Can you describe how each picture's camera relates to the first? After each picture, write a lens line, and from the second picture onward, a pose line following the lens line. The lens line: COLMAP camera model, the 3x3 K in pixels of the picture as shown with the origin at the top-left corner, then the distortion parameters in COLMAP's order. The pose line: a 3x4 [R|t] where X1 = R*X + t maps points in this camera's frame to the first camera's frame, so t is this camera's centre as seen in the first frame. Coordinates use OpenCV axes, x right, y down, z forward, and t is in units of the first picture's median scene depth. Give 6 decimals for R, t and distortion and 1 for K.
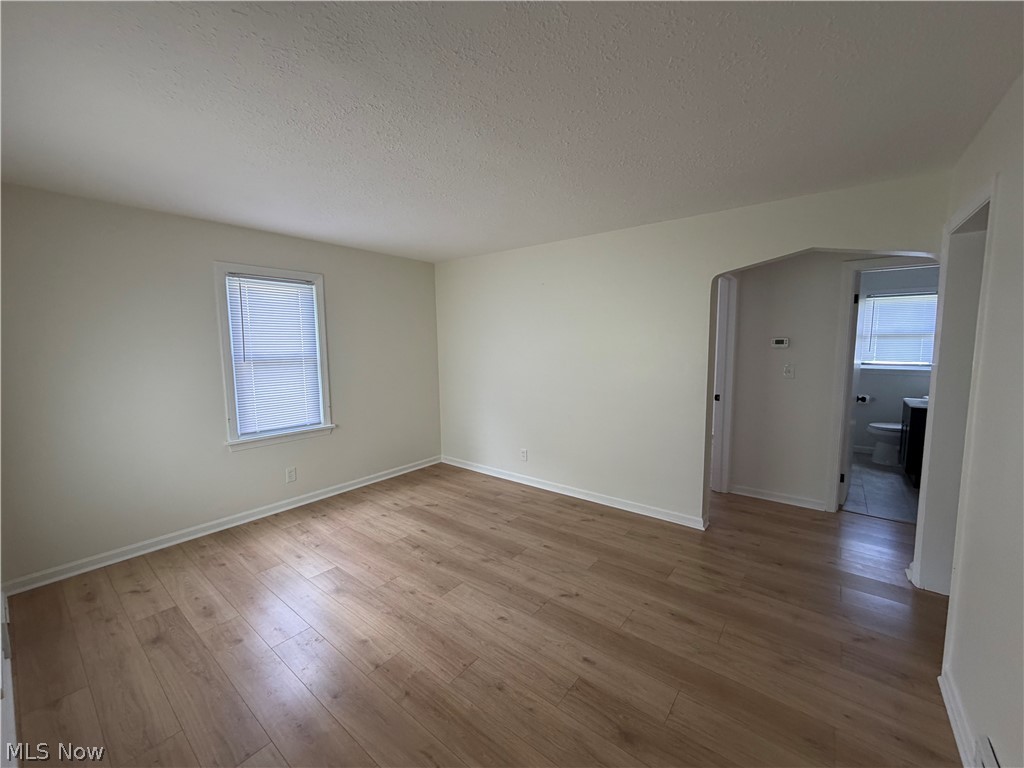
lens RADIAL K [[408.8, 0, 510.1], [0, 408.8, 383.0], [0, 0, 1]] dist [-0.000748, 0.000070]
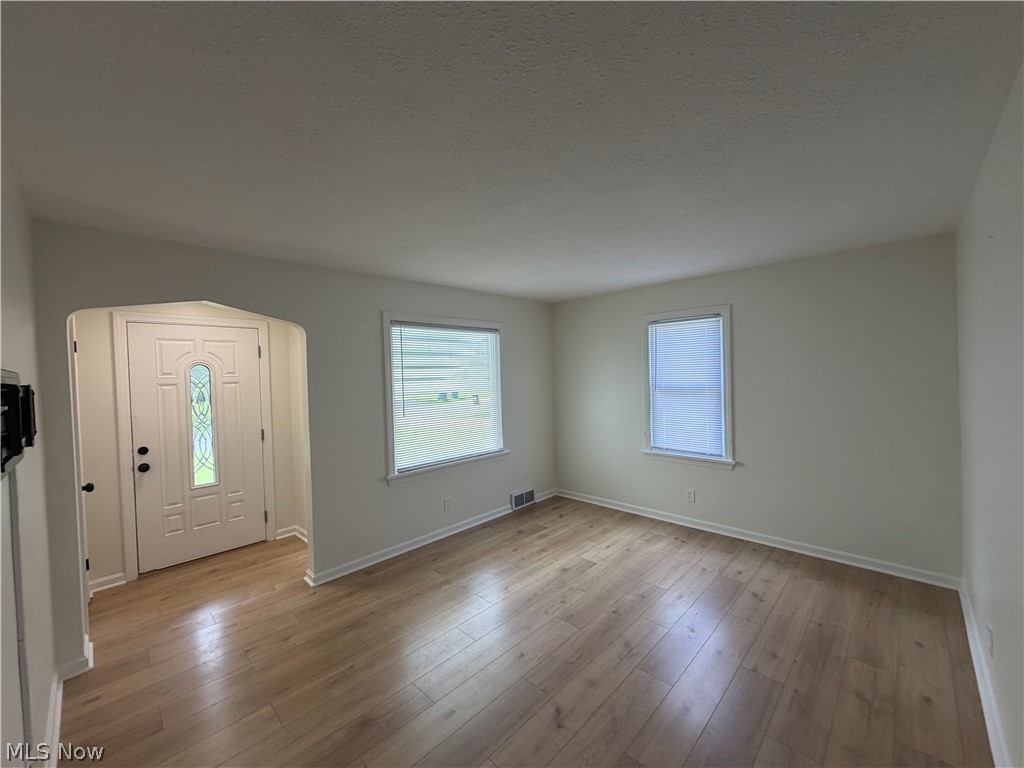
lens RADIAL K [[408.8, 0, 510.1], [0, 408.8, 383.0], [0, 0, 1]] dist [-0.000748, 0.000070]
pose [[-0.103834, 0.035411, -0.993964, 0.627441], [-0.071454, 0.996518, 0.042967, -0.093088], [0.992025, 0.075484, -0.100943, 0.659158]]
